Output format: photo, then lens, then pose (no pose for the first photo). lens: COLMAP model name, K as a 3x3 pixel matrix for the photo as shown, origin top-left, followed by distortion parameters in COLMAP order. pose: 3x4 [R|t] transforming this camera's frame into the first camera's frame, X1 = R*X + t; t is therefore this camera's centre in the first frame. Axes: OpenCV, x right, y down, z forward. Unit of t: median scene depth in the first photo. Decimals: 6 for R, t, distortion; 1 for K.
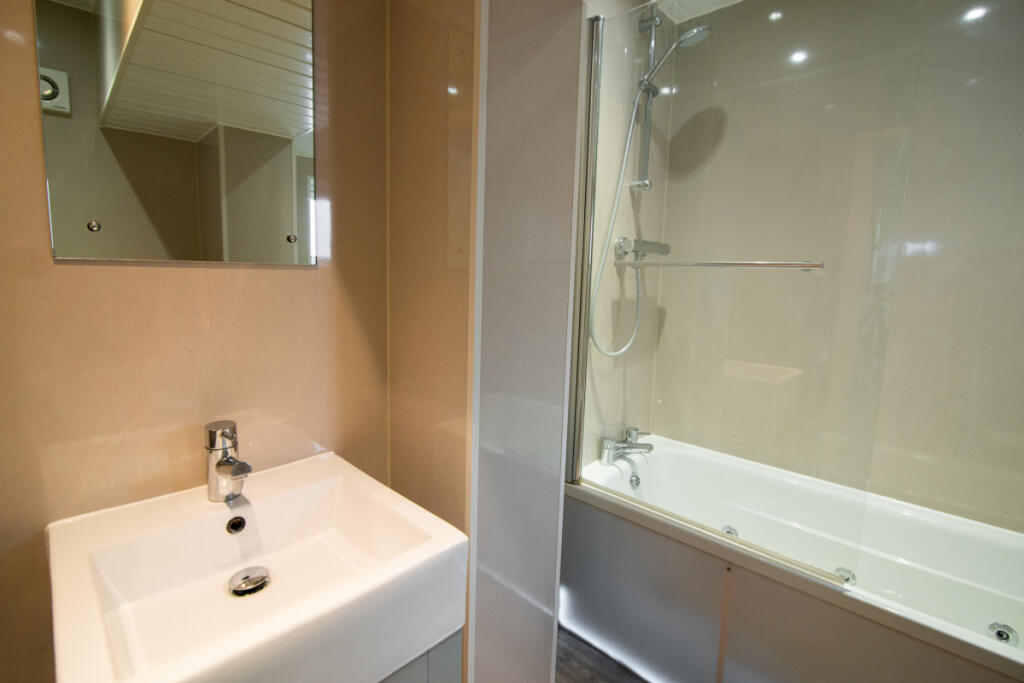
lens RADIAL K [[473.7, 0, 513.3], [0, 473.7, 334.1], [0, 0, 1]] dist [-0.021217, -0.000771]
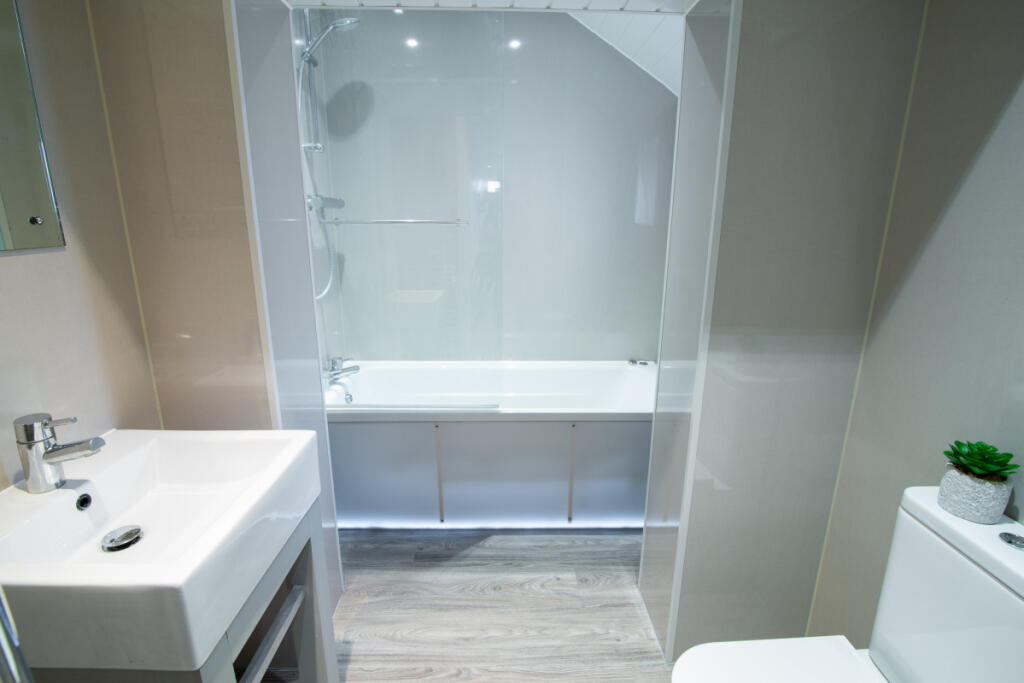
lens RADIAL K [[473.7, 0, 513.3], [0, 473.7, 334.1], [0, 0, 1]] dist [-0.021217, -0.000771]
pose [[0.721137, -0.190982, 0.665949, -0.244109], [0.099943, 0.979876, 0.172785, -0.024384], [-0.685546, -0.058045, 0.725712, -0.195658]]
